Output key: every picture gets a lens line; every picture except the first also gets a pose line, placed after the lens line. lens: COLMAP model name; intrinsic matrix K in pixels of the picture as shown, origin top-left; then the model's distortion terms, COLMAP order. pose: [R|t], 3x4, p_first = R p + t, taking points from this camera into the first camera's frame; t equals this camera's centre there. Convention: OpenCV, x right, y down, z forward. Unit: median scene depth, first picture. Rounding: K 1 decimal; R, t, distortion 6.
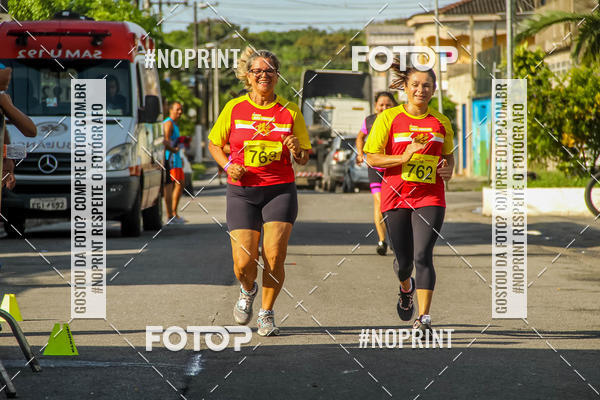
lens RADIAL K [[3495.9, 0, 299.7], [0, 3495.9, 199.6], [0, 0, 1]] dist [2.309753, 2.128077]
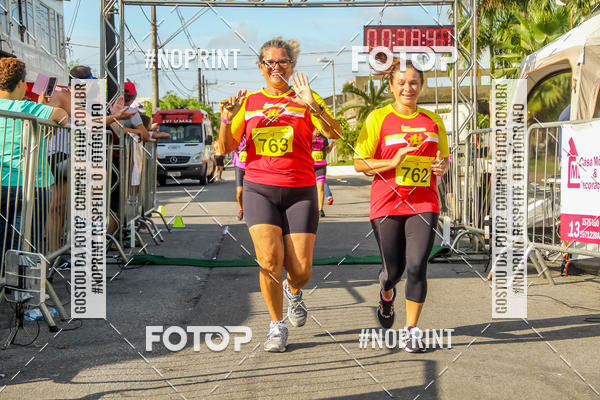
lens RADIAL K [[2615.7, 0, 308.3], [0, 2615.7, 199.1], [0, 0, 1]] dist [1.532983, 9.634865]
pose [[0.999856, -0.016706, -0.002937, 0.042397], [0.016747, 0.999753, 0.014579, -0.007692], [0.002693, -0.014626, 0.999889, -1.105820]]
